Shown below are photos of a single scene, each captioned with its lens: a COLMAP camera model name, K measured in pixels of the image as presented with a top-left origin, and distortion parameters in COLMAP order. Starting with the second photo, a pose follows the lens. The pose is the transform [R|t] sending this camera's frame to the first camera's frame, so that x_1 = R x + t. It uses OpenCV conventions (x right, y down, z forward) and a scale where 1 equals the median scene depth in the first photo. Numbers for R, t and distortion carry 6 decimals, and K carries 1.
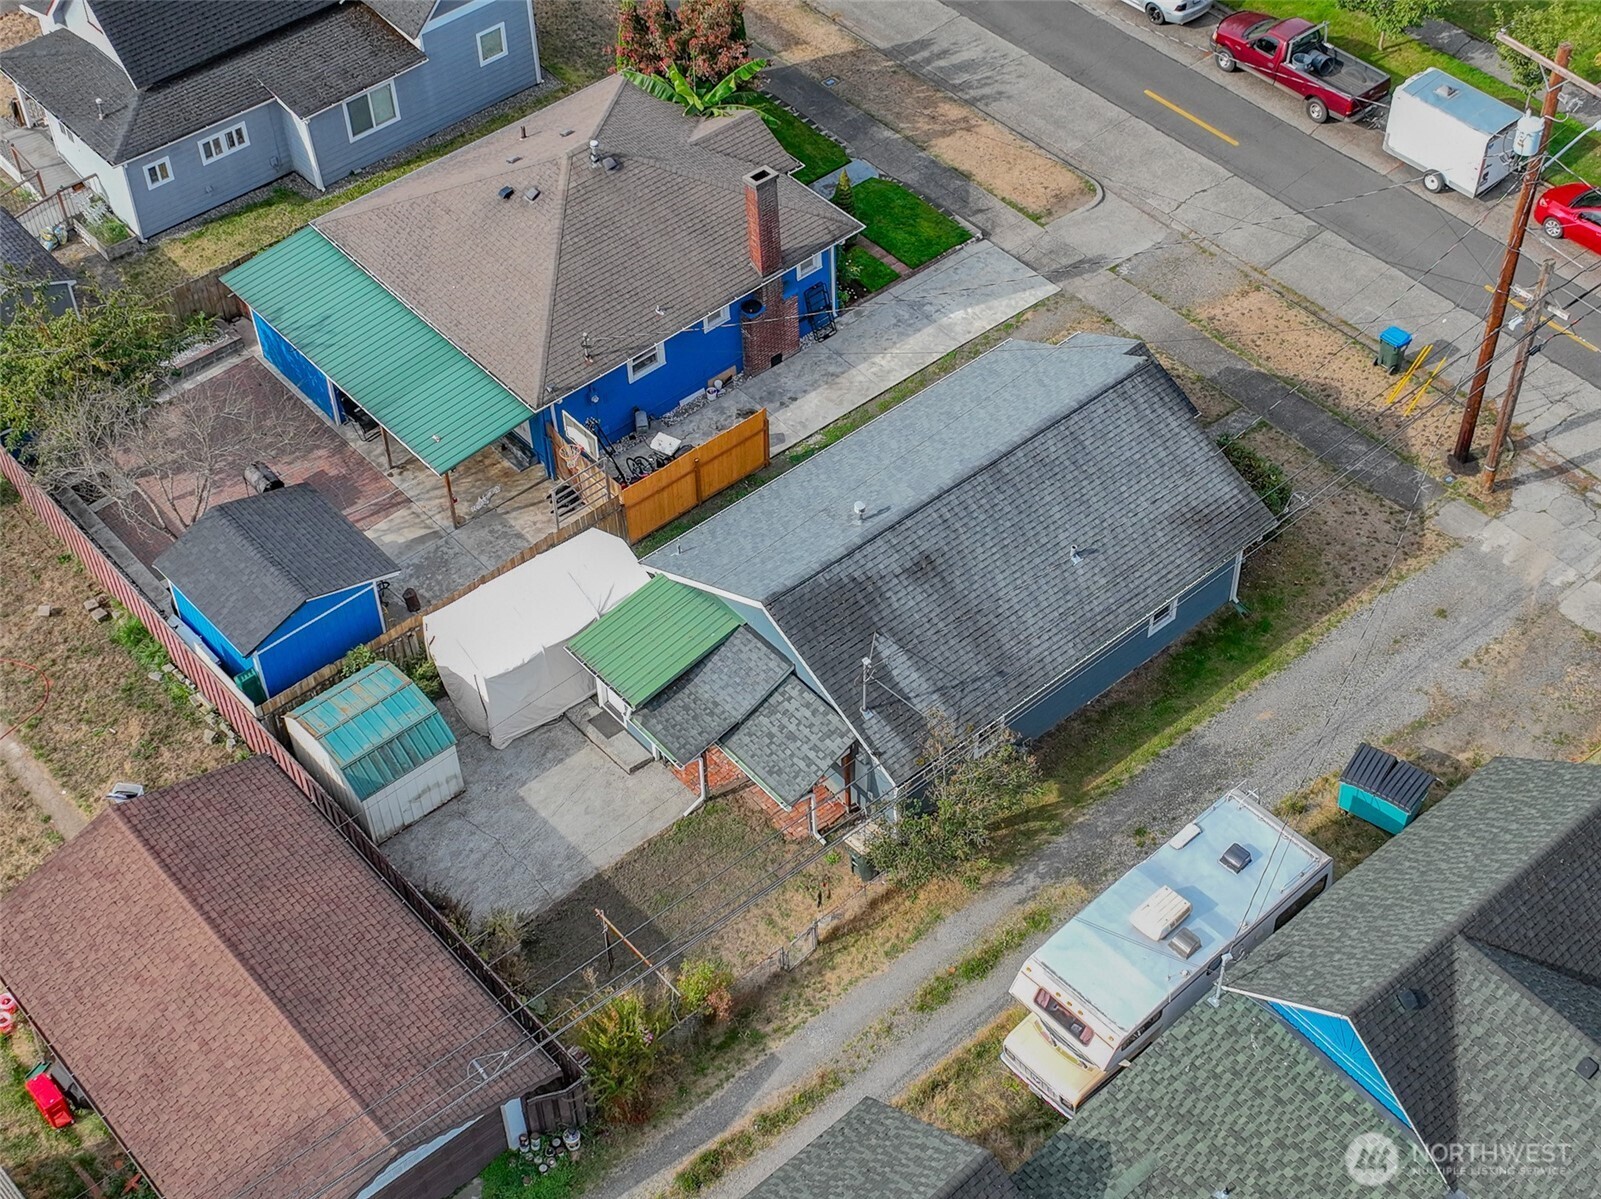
lens RADIAL K [[2321.1, 0, 807.3], [0, 2321.1, 591.4], [0, 0, 1]] dist [0.002901, 0.000000]
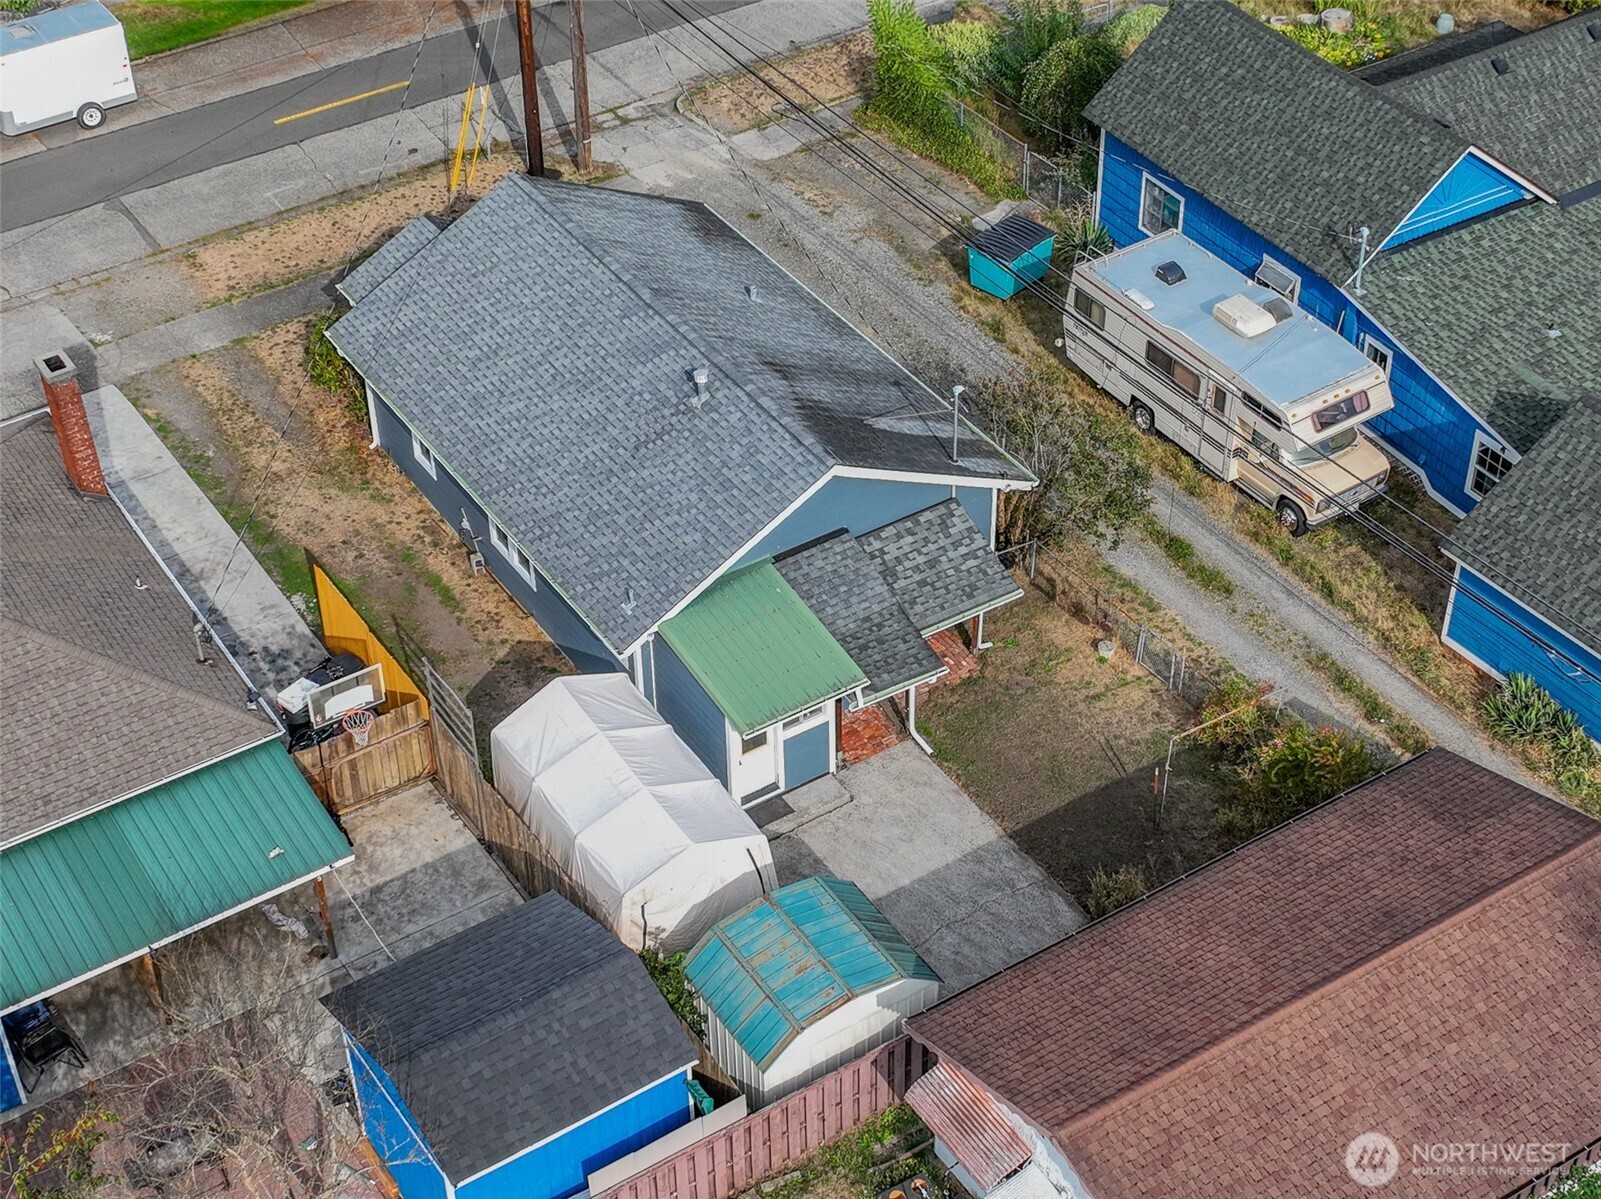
lens RADIAL K [[2533.9, 0, 812.6], [0, 2533.9, 604.6], [0, 0, 1]] dist [0.013091, 0.000000]
pose [[0.133666, -0.617257, 0.775324, -0.641007], [0.721675, 0.596809, 0.350720, -0.245294], [-0.679205, 0.512652, 0.525232, 0.496333]]
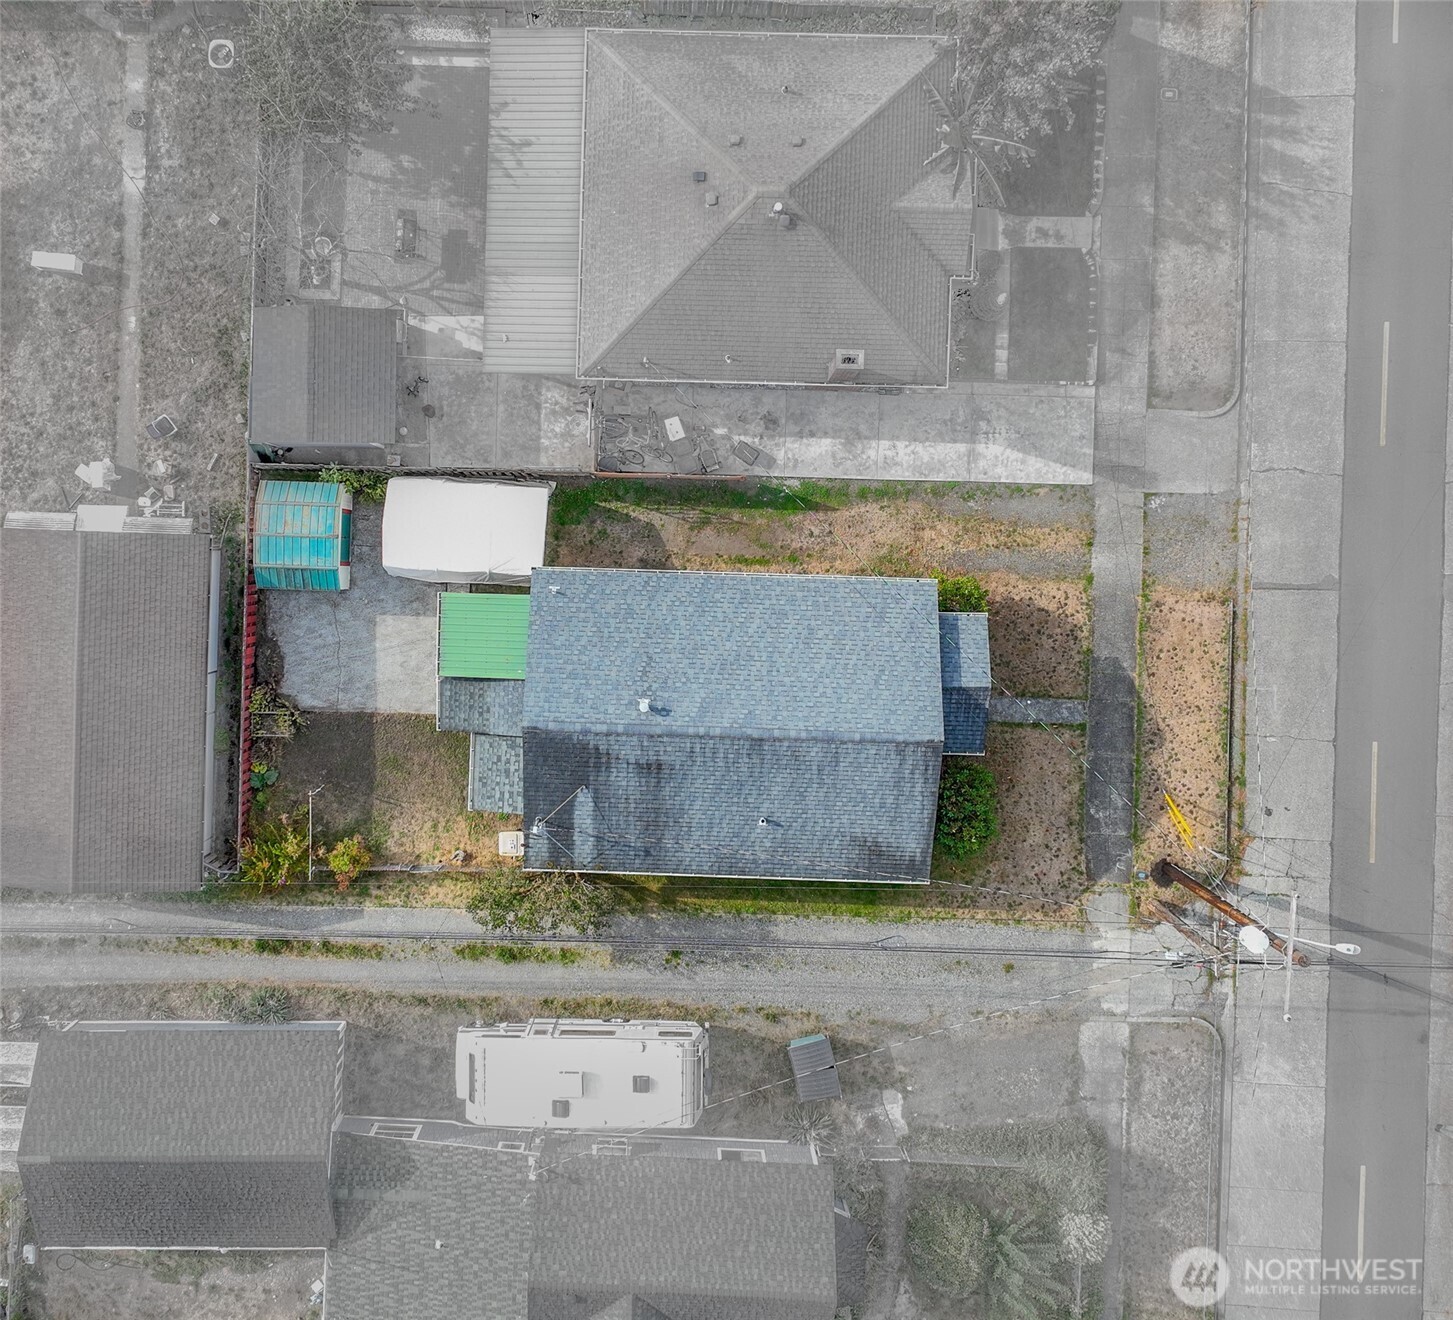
lens RADIAL K [[1801.1, 0, 632.1], [0, 1801.1, 561.6], [0, 0, 1]] dist [0.006889, 0.000000]
pose [[0.738707, 0.673991, 0.006879, -0.038796], [-0.484218, 0.523557, 0.701015, -0.694481], [0.468876, -0.521176, 0.713114, 0.301425]]
